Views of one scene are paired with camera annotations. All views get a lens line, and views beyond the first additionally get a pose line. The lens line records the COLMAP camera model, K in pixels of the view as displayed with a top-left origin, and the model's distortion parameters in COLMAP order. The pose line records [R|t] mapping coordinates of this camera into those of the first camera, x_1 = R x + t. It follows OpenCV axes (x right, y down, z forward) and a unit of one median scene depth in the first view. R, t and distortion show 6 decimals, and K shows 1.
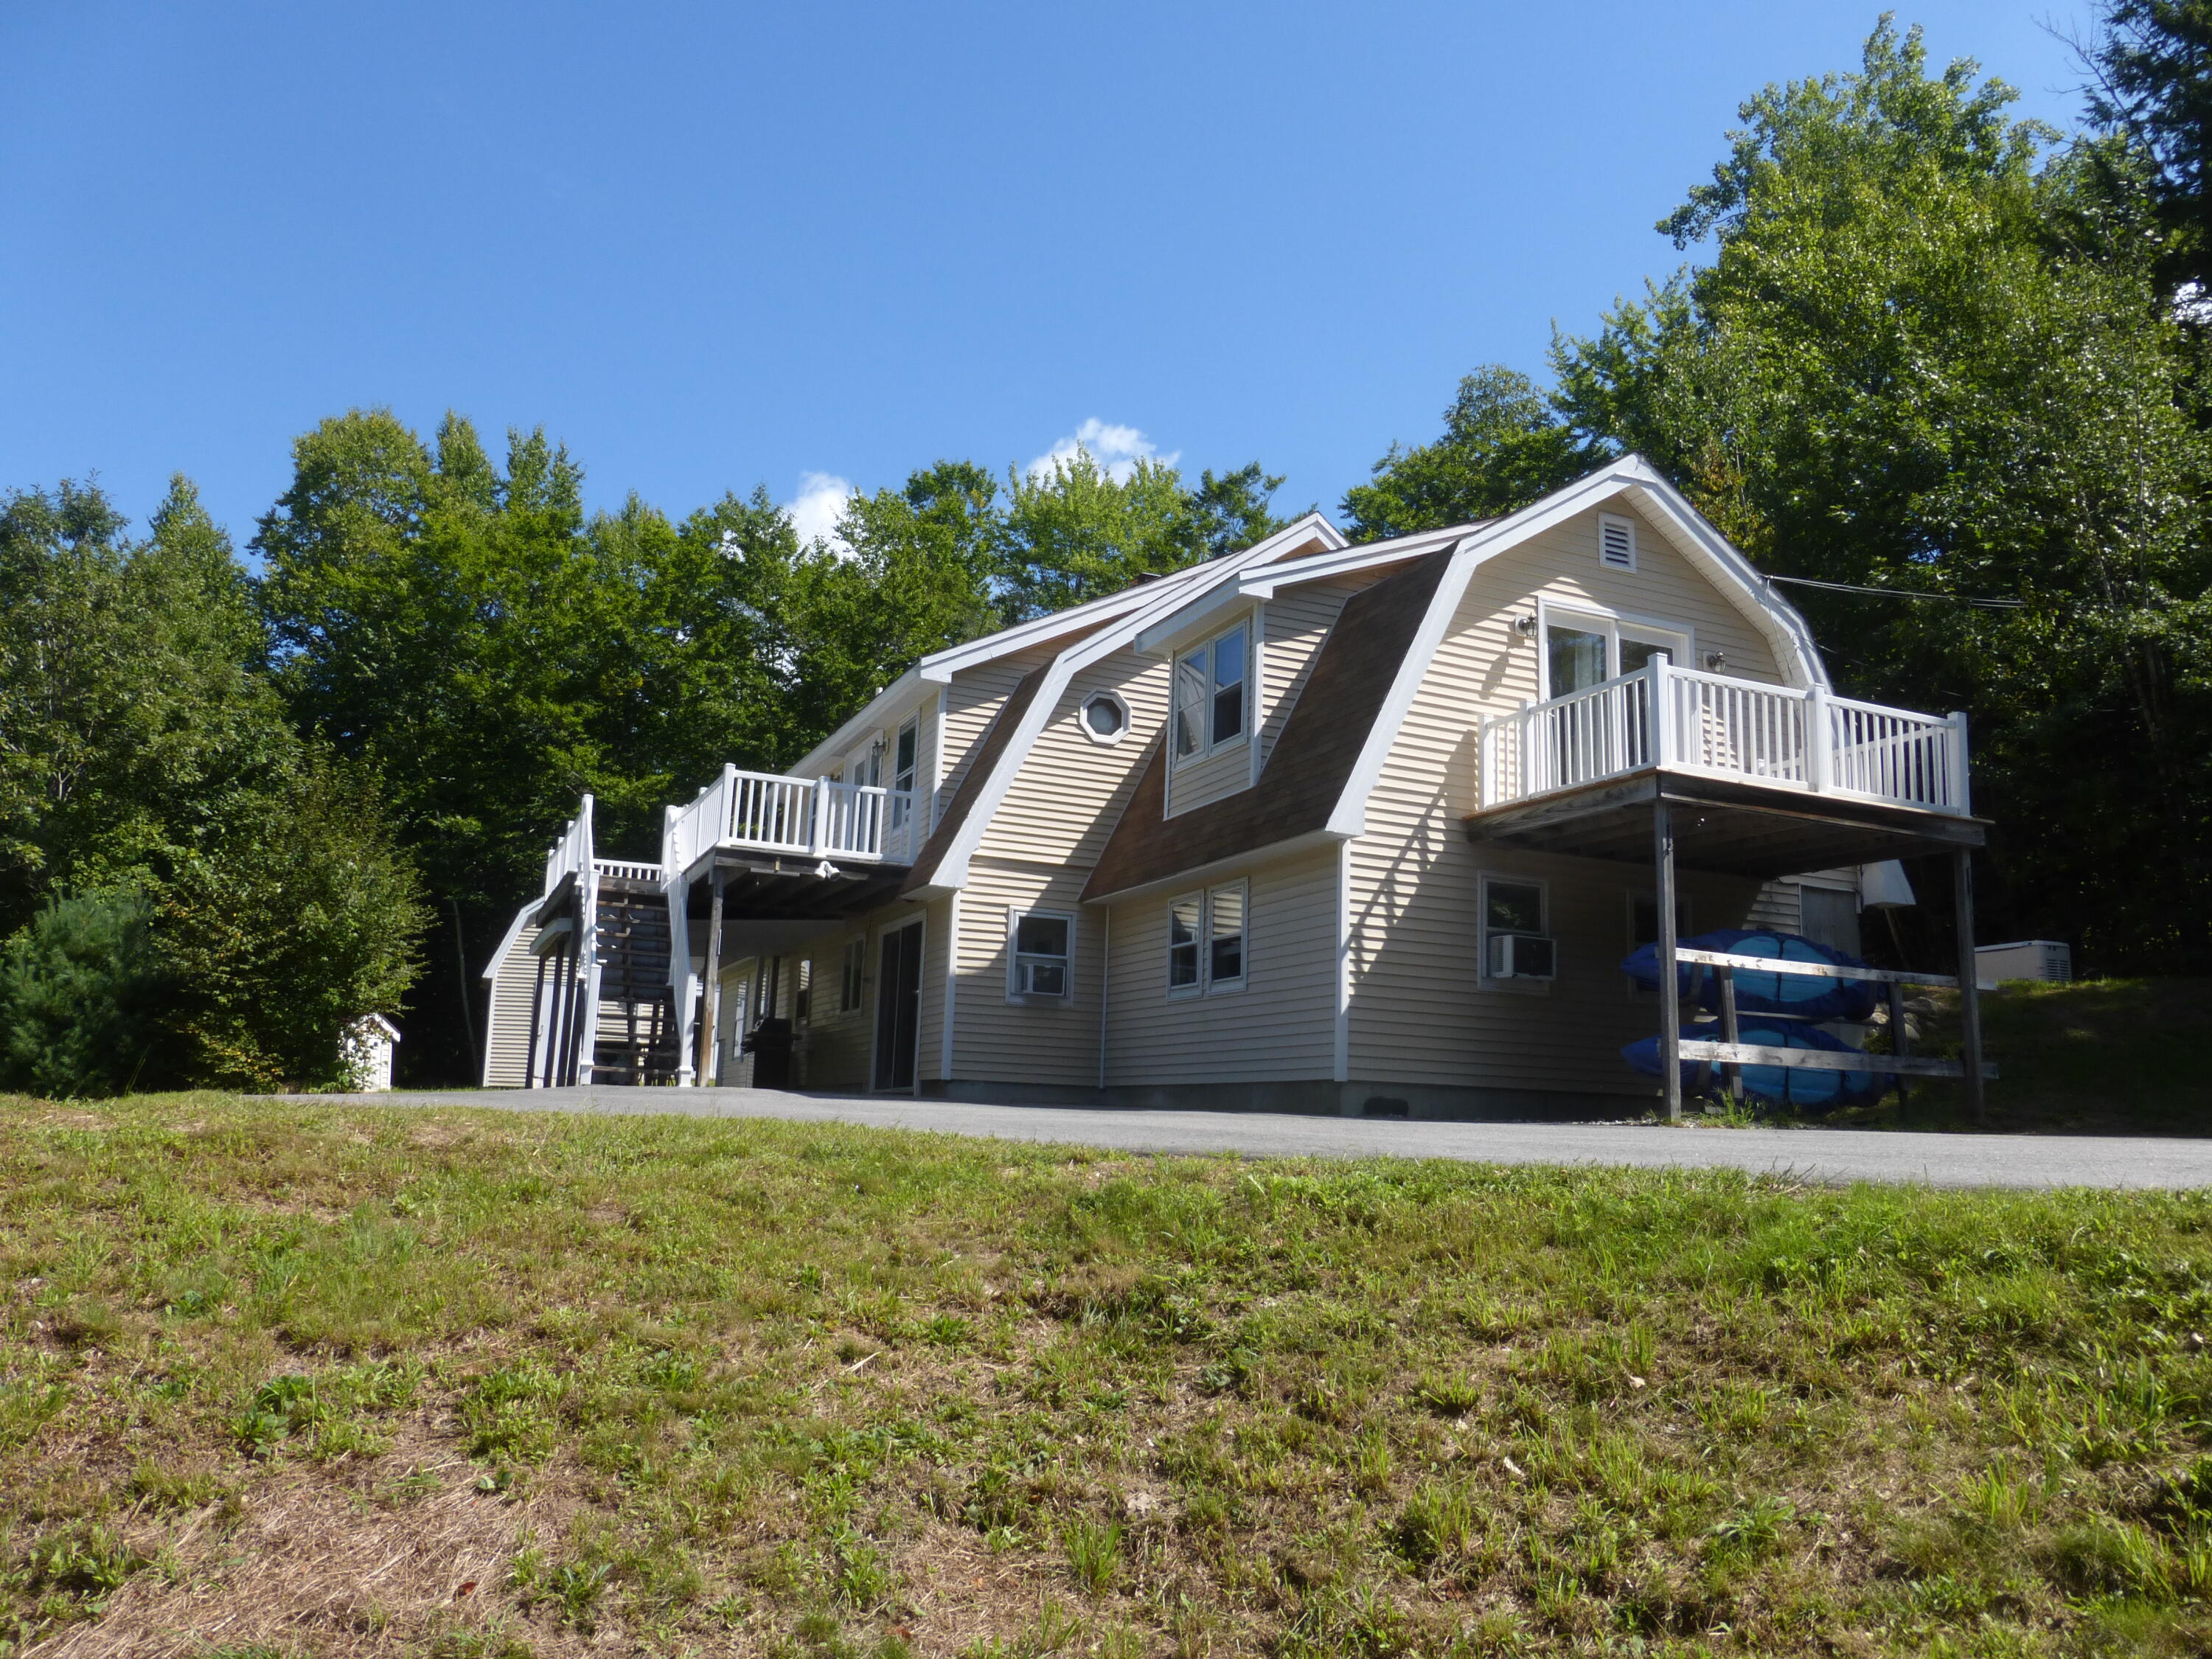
lens RADIAL K [[1548.7, 0, 1108.4], [0, 1548.7, 827.7], [0, 0, 1]] dist [-0.016317, -0.004090]
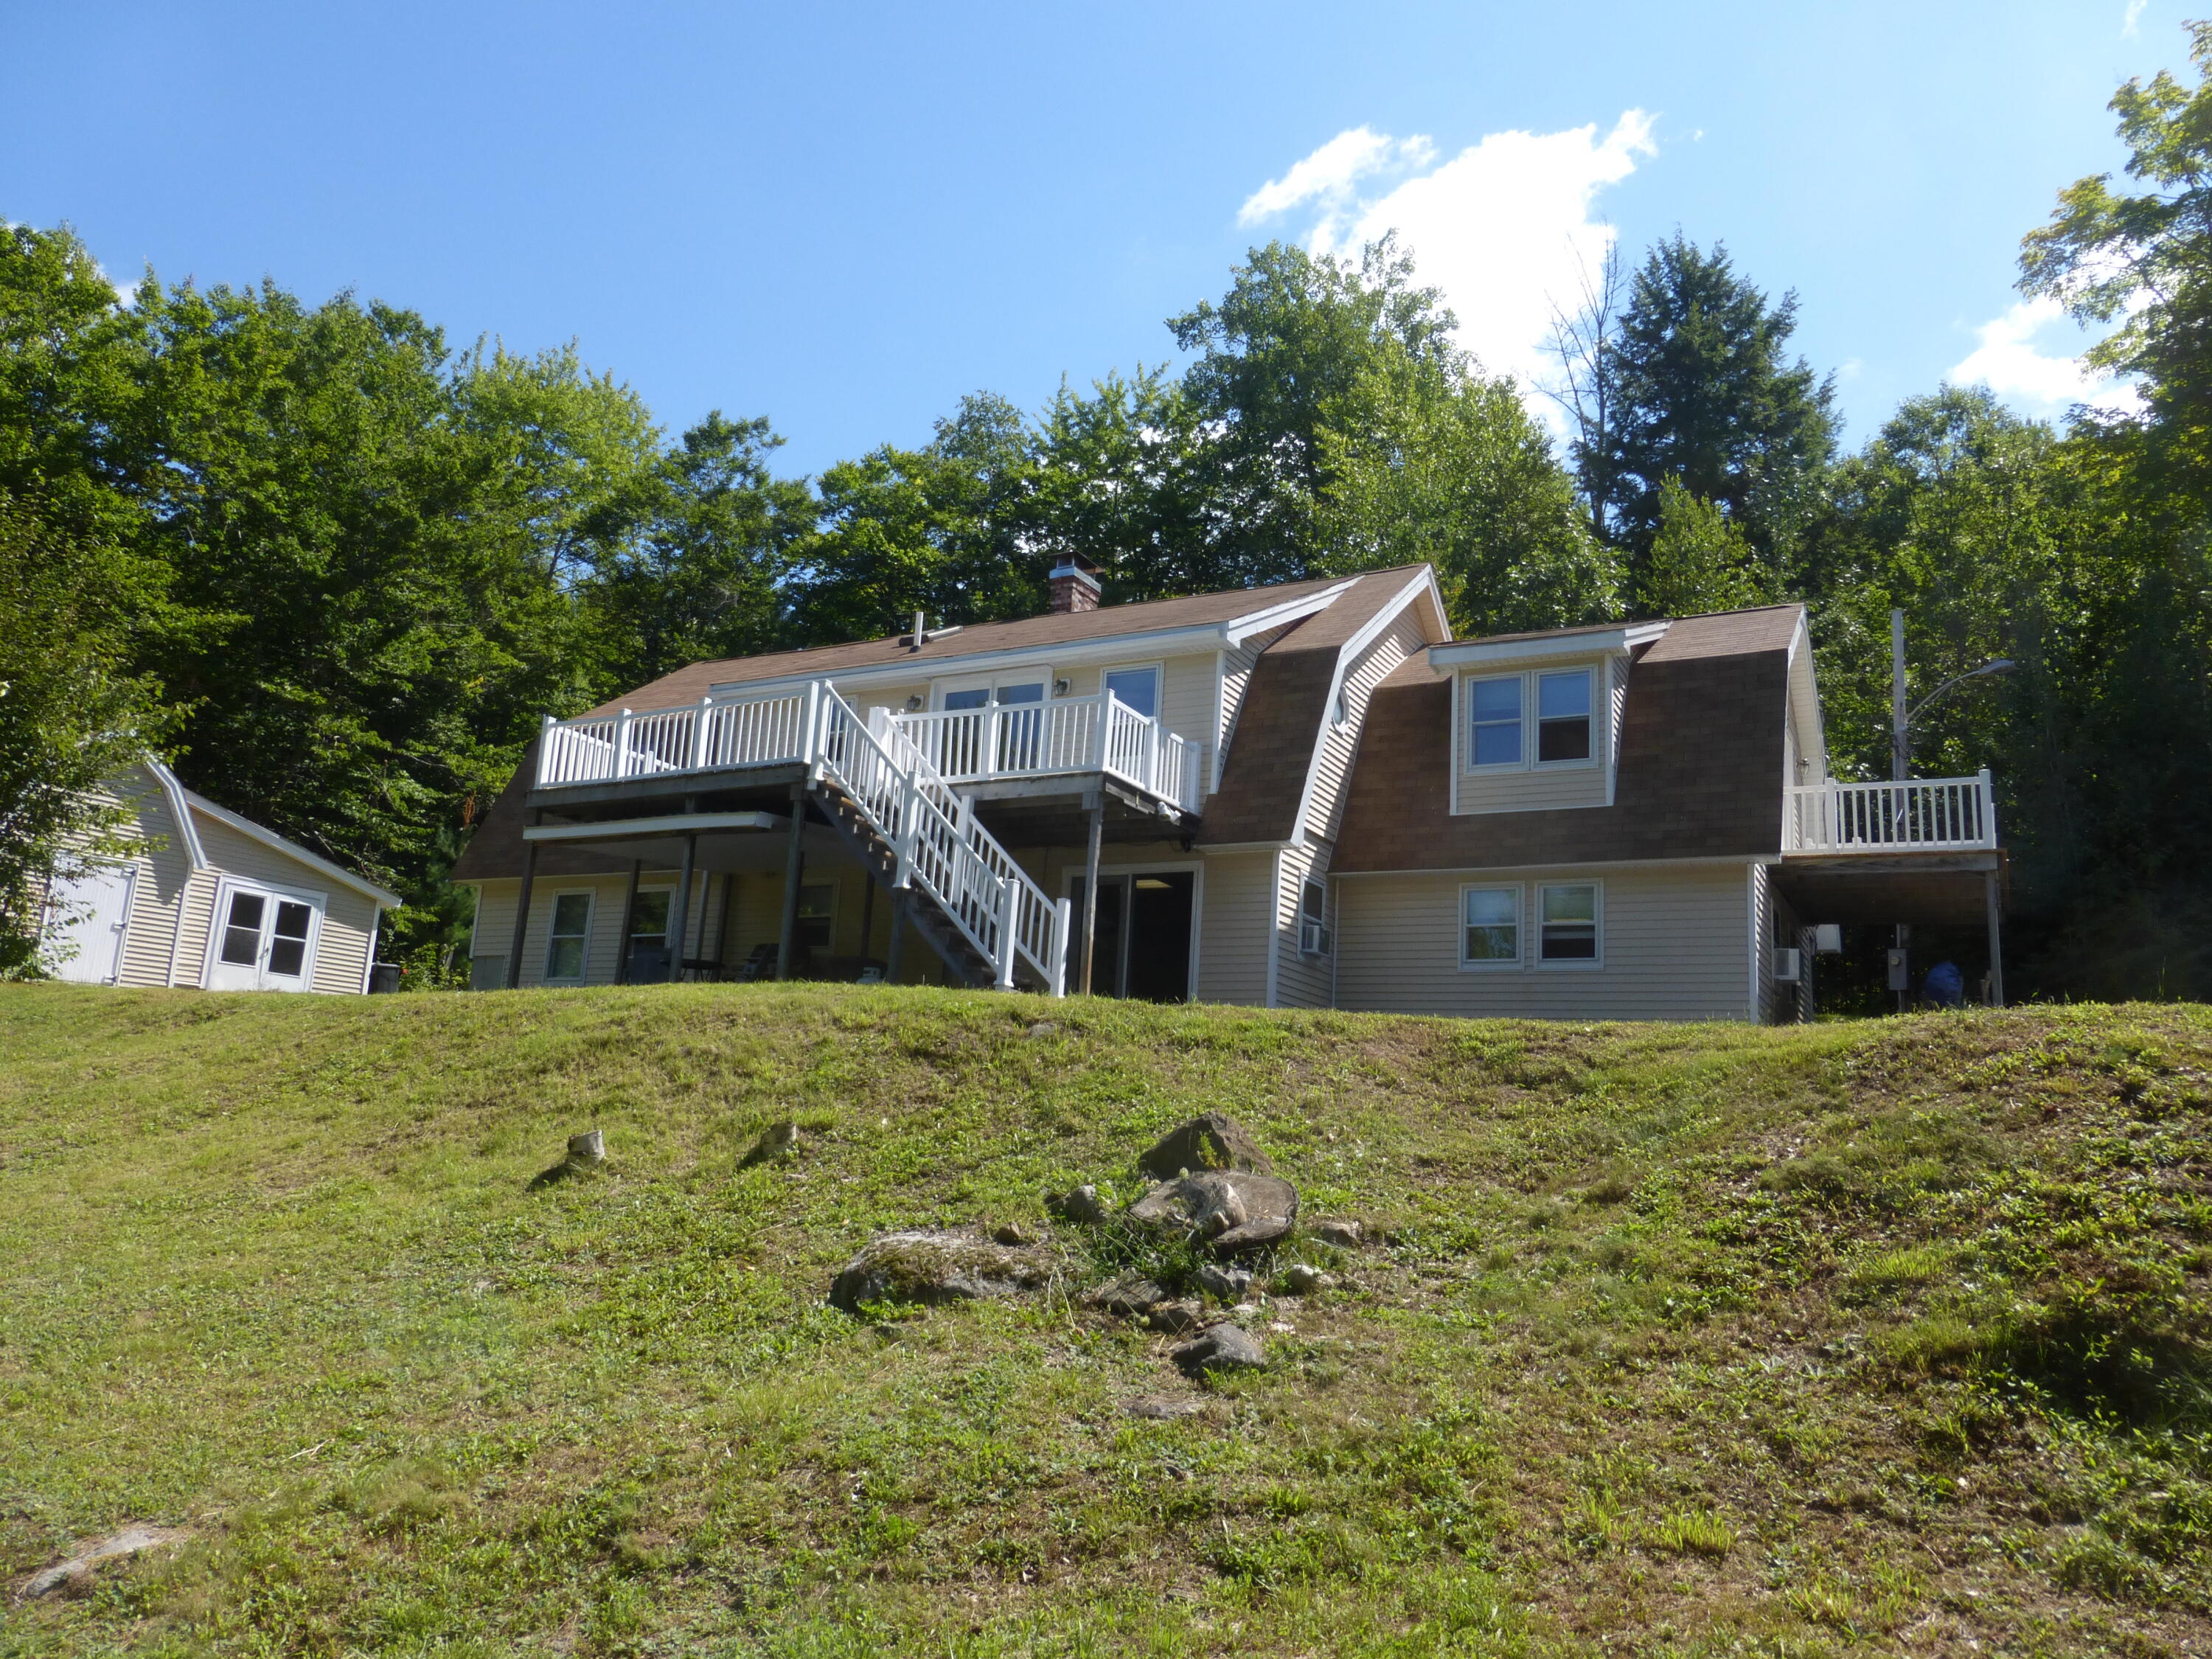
lens RADIAL K [[1548.7, 0, 1108.4], [0, 1548.7, 827.7], [0, 0, 1]] dist [-0.016317, -0.004090]
pose [[0.810722, 0.147313, 0.566595, -0.268172], [-0.151115, 0.987683, -0.040570, 0.028765], [-0.565593, -0.052730, 0.822997, 0.071107]]
